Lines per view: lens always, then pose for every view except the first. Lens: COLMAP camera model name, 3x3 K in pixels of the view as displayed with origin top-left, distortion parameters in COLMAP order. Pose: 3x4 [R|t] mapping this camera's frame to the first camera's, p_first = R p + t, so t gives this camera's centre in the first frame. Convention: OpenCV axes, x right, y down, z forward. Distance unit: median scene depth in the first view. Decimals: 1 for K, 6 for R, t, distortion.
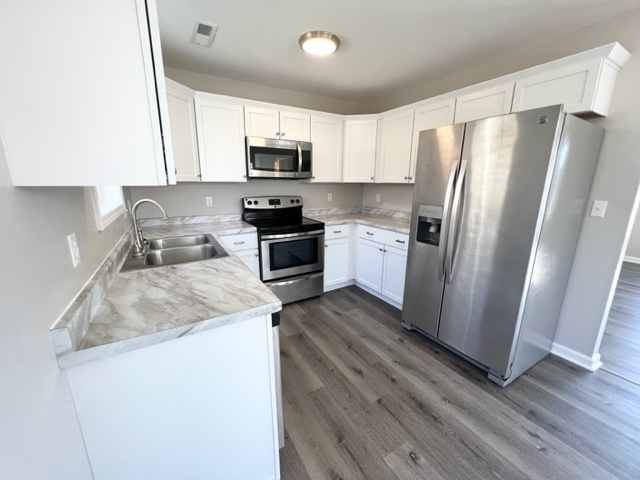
lens RADIAL K [[257.2, 0, 326.1], [0, 257.2, 243.5], [0, 0, 1]] dist [-0.002834, 0.001782]
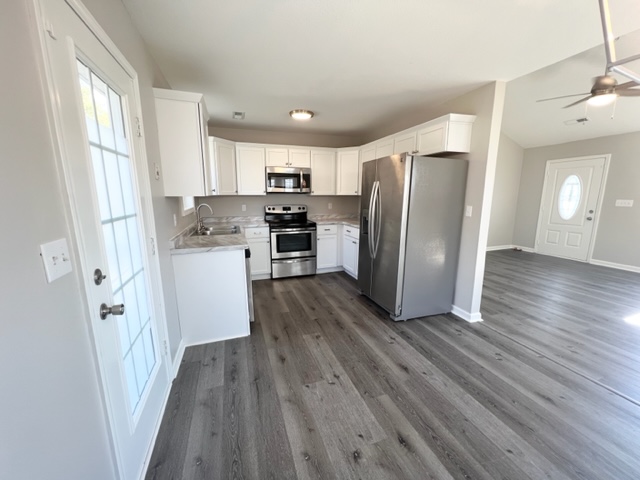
lens RADIAL K [[257.2, 0, 327.6], [0, 257.2, 242.7], [0, 0, 1]] dist [-0.002834, 0.001782]
pose [[0.980576, 0.031330, -0.193623, 0.394535], [-0.041338, 0.997998, -0.047861, 0.114448], [0.191736, 0.054935, 0.979908, -0.467823]]
